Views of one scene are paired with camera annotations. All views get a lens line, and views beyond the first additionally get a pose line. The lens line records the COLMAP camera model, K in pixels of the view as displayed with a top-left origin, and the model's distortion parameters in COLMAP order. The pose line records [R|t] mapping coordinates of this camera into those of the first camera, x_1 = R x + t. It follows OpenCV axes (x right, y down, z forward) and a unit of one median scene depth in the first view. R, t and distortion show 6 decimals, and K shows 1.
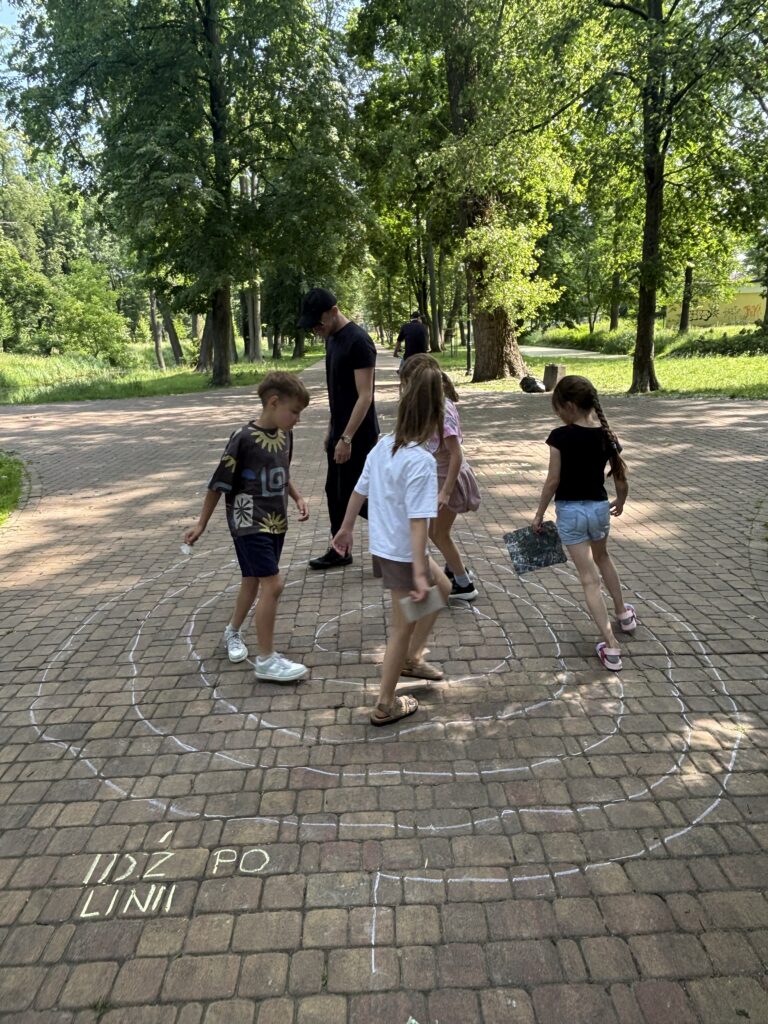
lens RADIAL K [[675.0, 0, 384.0], [0, 675.0, 512.0], [0, 0, 1]] dist [-0.005514, -0.001380]
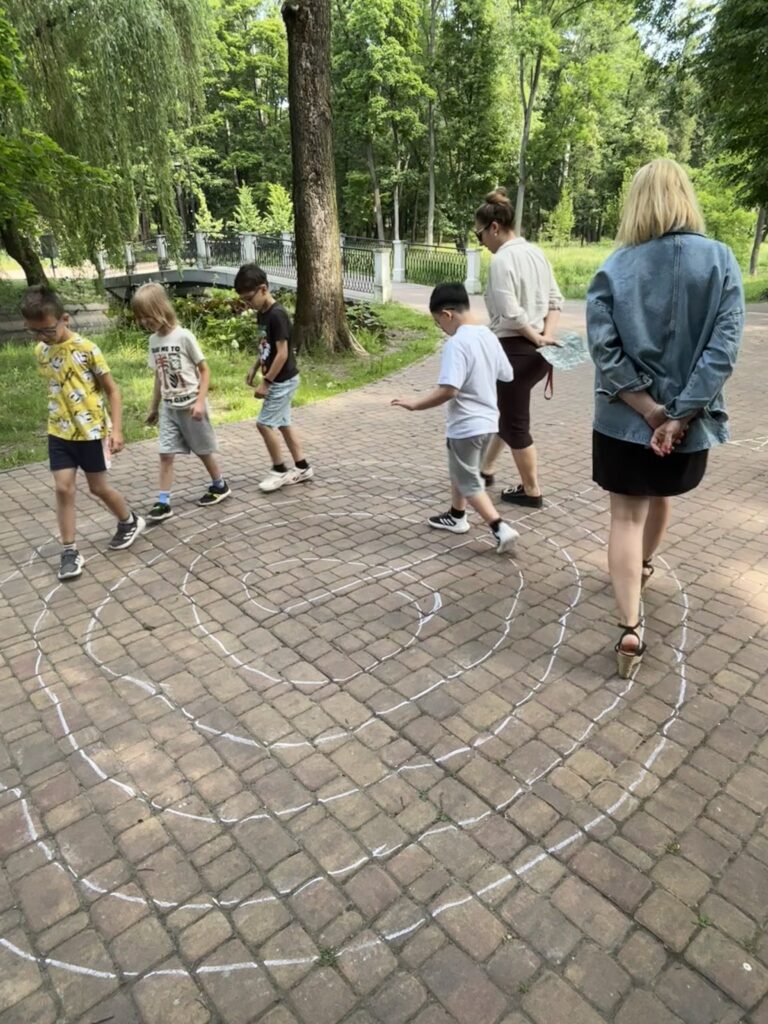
lens RADIAL K [[641.8, 0, 384.0], [0, 641.8, 512.0], [0, 0, 1]] dist [0.003274, 0.000023]
pose [[0.636519, 0.332234, -0.696034, 0.399528], [-0.219018, 0.943174, 0.249909, -0.102647], [0.739510, -0.006628, 0.673113, 0.309758]]
